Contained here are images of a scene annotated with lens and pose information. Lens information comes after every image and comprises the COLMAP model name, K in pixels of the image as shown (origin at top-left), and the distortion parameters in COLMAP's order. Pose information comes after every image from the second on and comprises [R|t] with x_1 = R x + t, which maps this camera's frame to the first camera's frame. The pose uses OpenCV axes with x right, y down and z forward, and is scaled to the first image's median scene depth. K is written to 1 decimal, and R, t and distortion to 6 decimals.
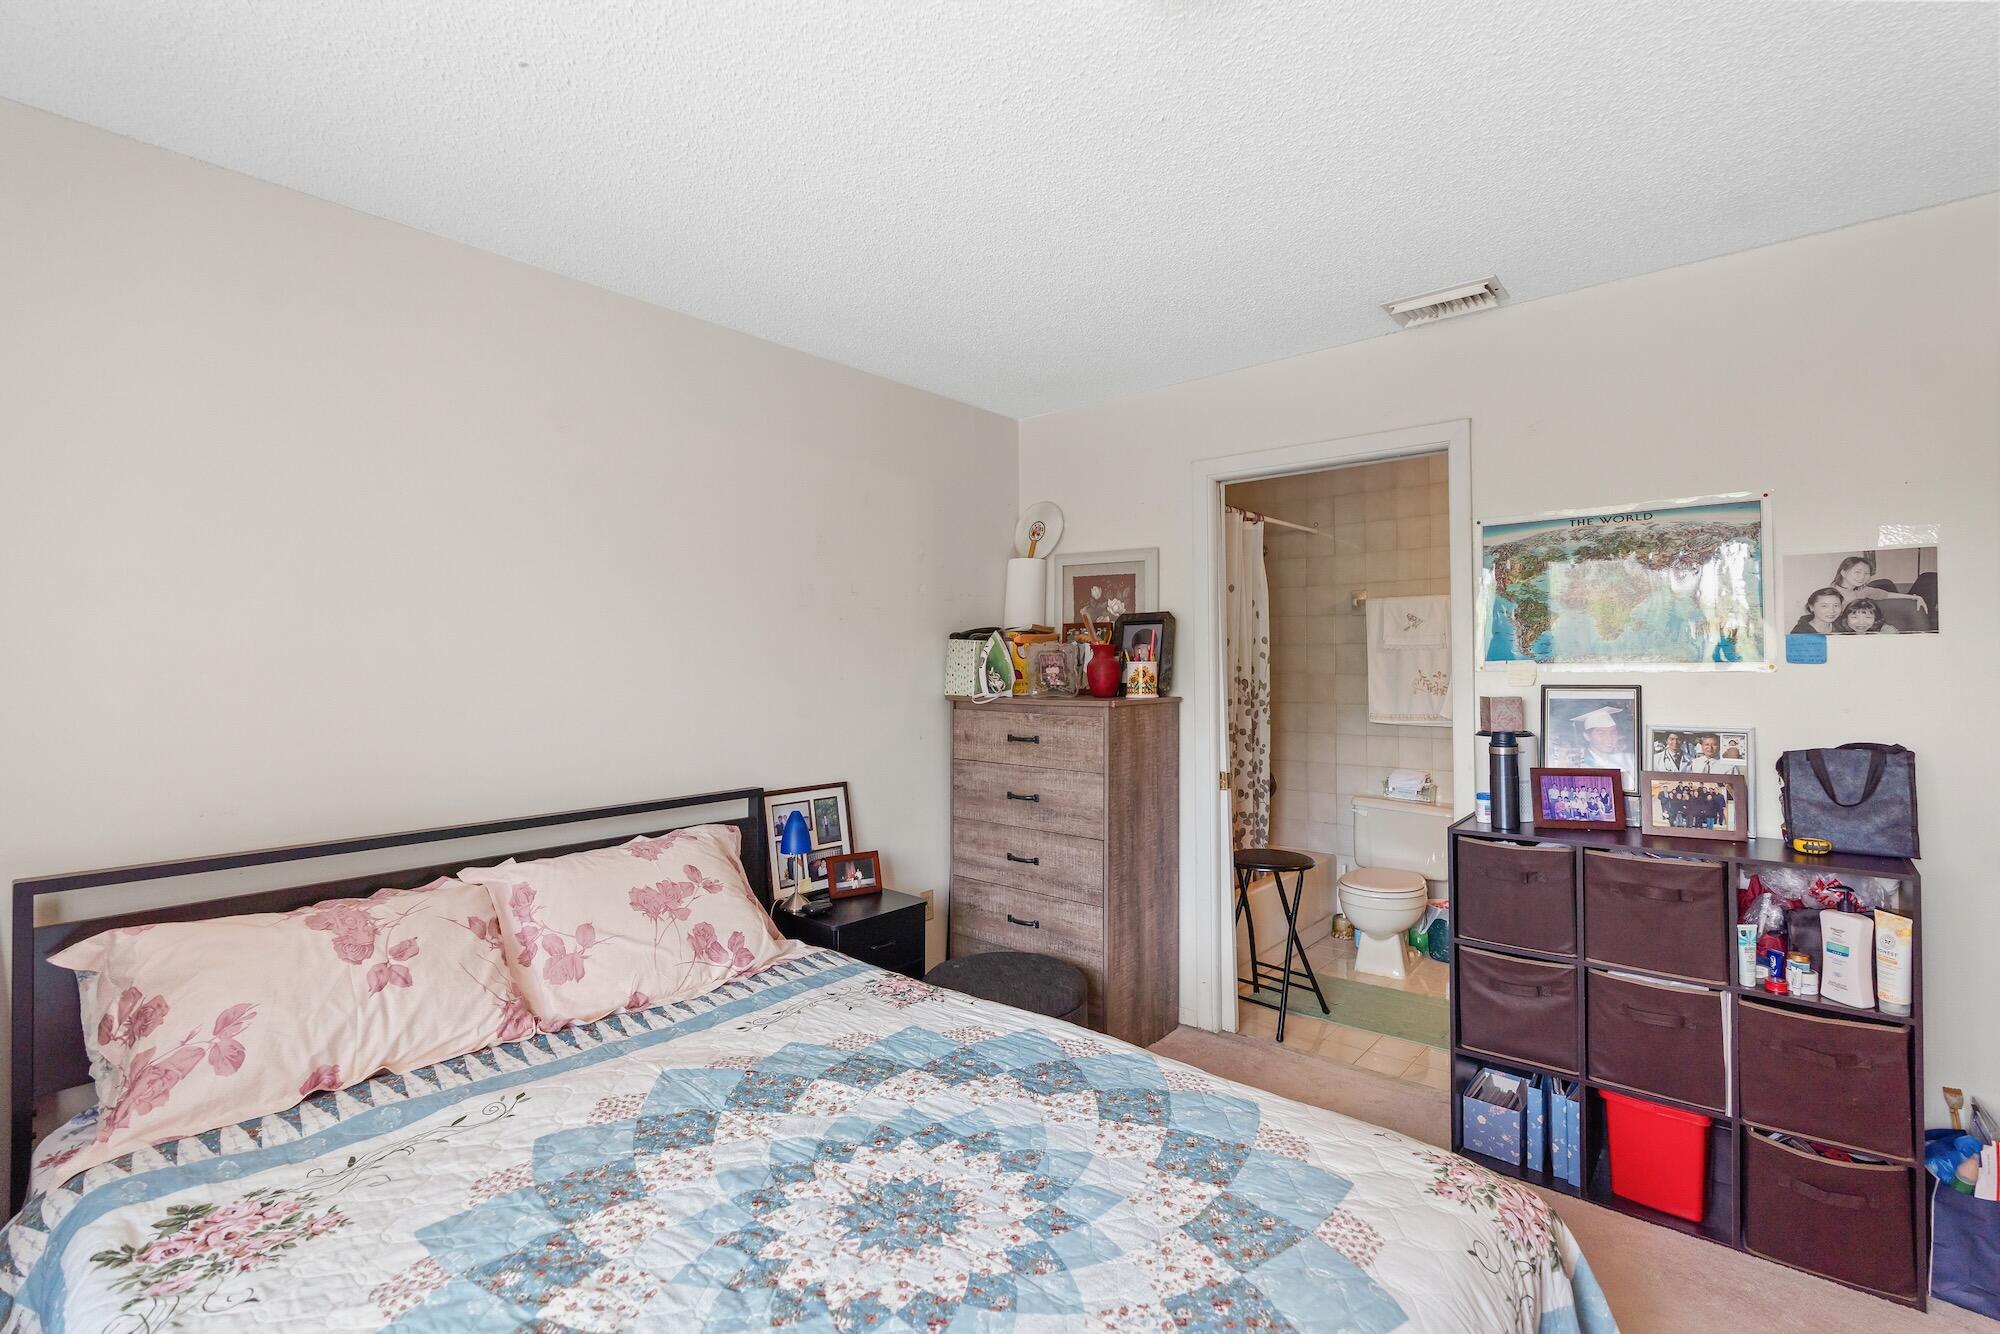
lens RADIAL K [[905.5, 0, 1002.6], [0, 905.5, 652.3], [0, 0, 1]] dist [-0.008128, 0.002971]
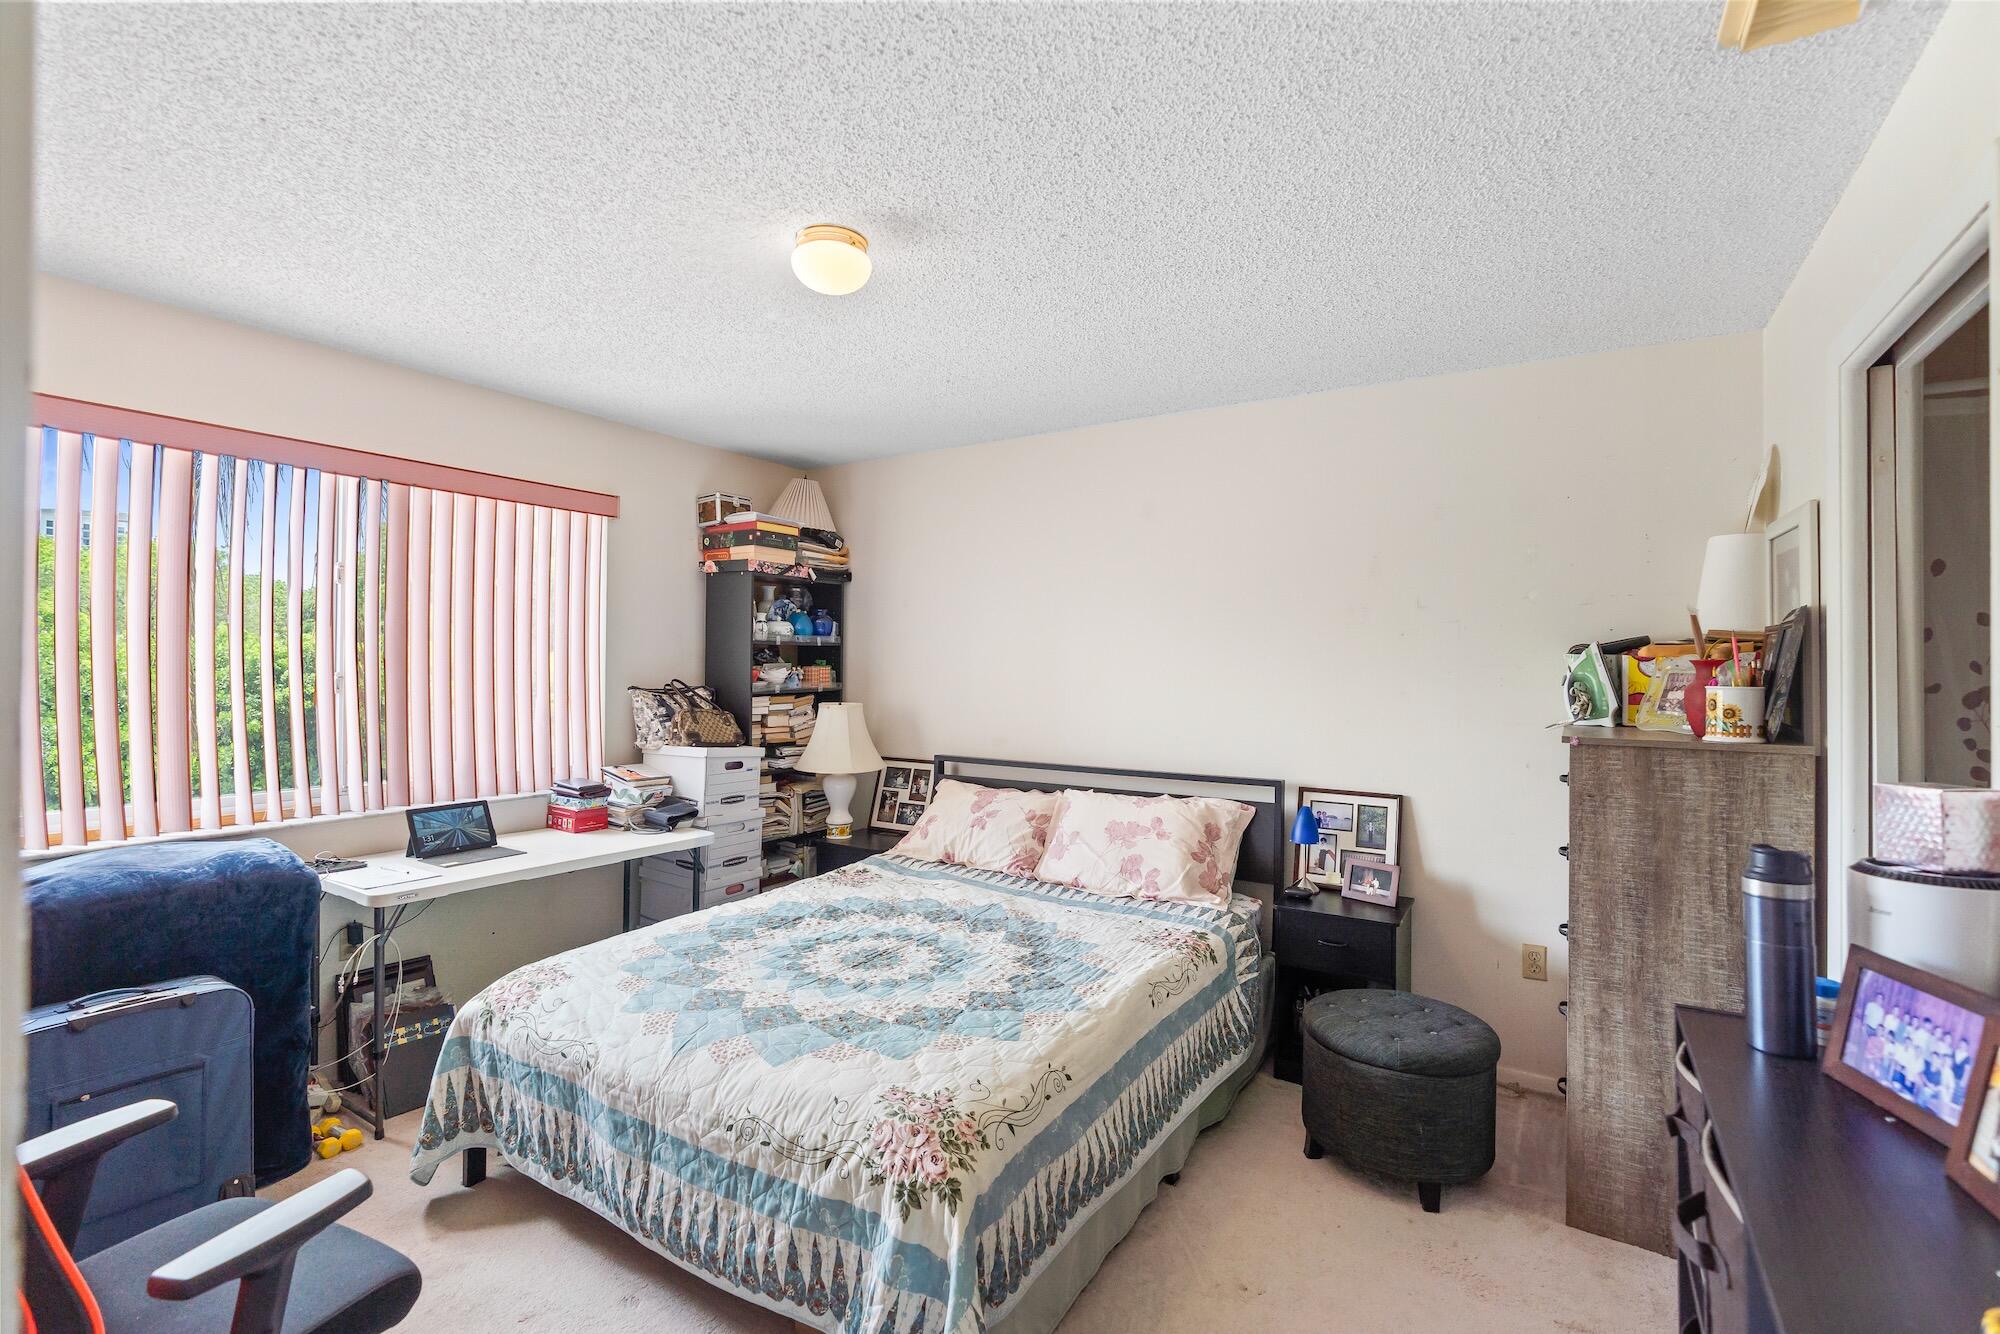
lens RADIAL K [[905.5, 0, 992.9], [0, 905.5, 666.0], [0, 0, 1]] dist [-0.008128, 0.002971]
pose [[0.140623, 0.009618, -0.990017, 1.453297], [0.001774, 0.999949, 0.009967, -0.023275], [0.990062, -0.003158, 0.140598, 0.776033]]
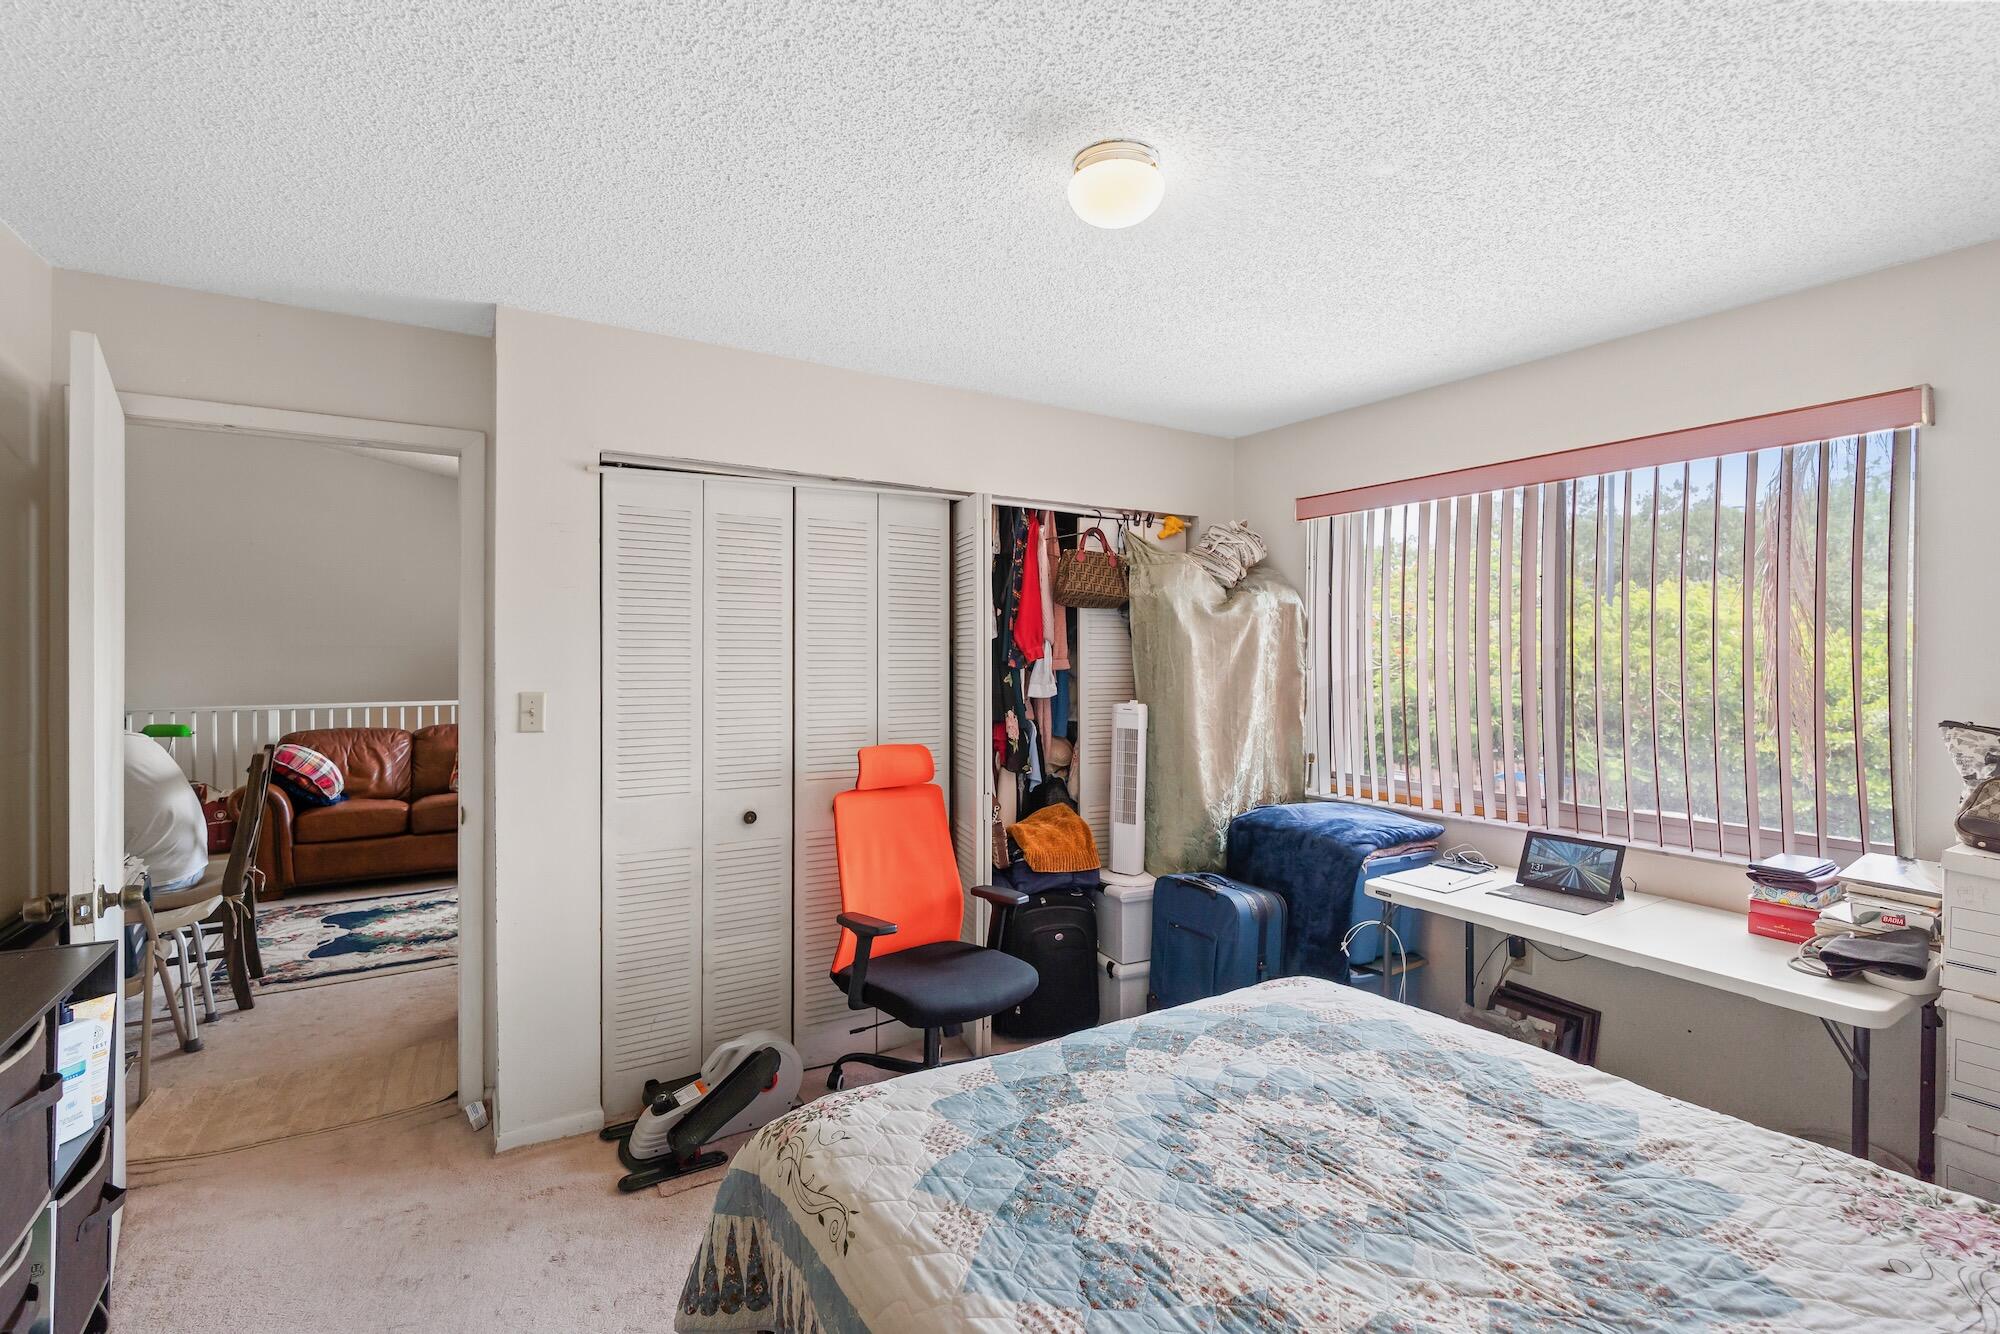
lens RADIAL K [[905.5, 0, 999.5], [0, 905.5, 661.2], [0, 0, 1]] dist [-0.008128, 0.002971]
pose [[-0.954344, 0.001119, 0.298708, -0.069623], [-0.002093, 0.999943, -0.010433, -0.019031], [-0.298703, -0.010582, -0.954287, 1.798552]]
